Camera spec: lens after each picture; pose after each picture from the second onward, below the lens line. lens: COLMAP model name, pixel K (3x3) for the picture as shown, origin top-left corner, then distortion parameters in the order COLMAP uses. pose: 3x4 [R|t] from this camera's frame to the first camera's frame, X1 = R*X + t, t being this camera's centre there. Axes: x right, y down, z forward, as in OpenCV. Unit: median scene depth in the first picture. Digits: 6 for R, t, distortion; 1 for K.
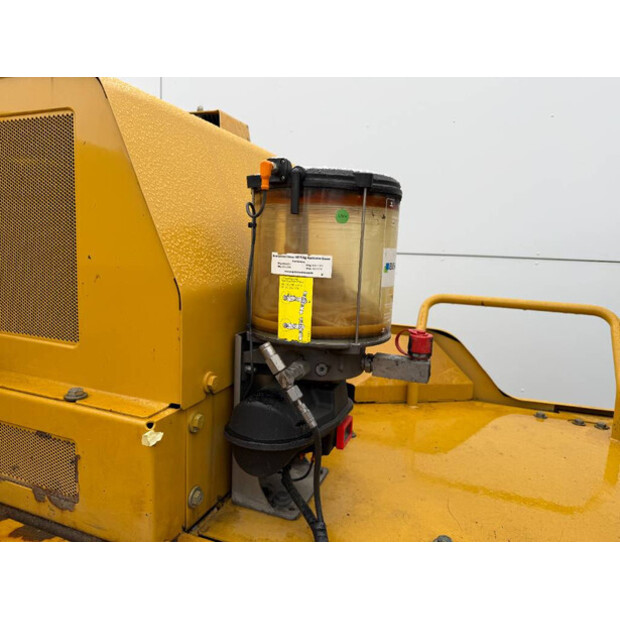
lens RADIAL K [[448.1, 0, 310.0], [0, 448.1, 310.0], [0, 0, 1]] dist [0.076043, -0.092733]
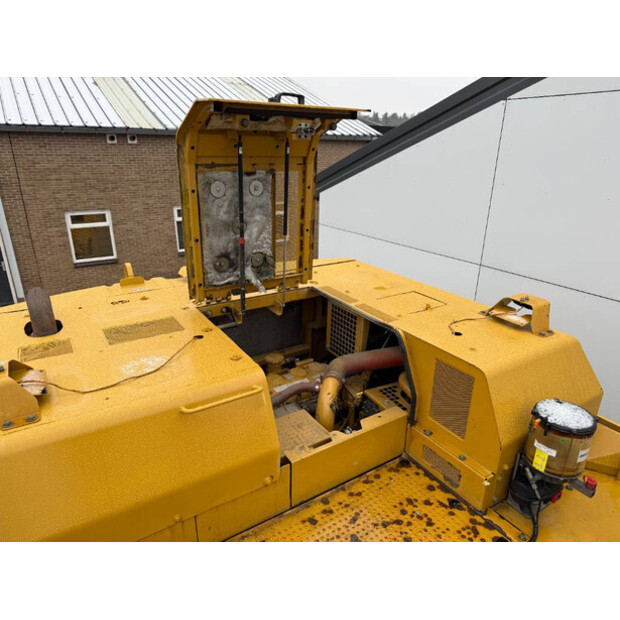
lens RADIAL K [[448.1, 0, 310.0], [0, 448.1, 310.0], [0, 0, 1]] dist [0.076043, -0.092733]
pose [[0.809585, 0.187773, -0.556160, 0.218538], [-0.081287, 0.974190, 0.210584, -1.462520], [0.581348, -0.125277, 0.803953, -2.160793]]
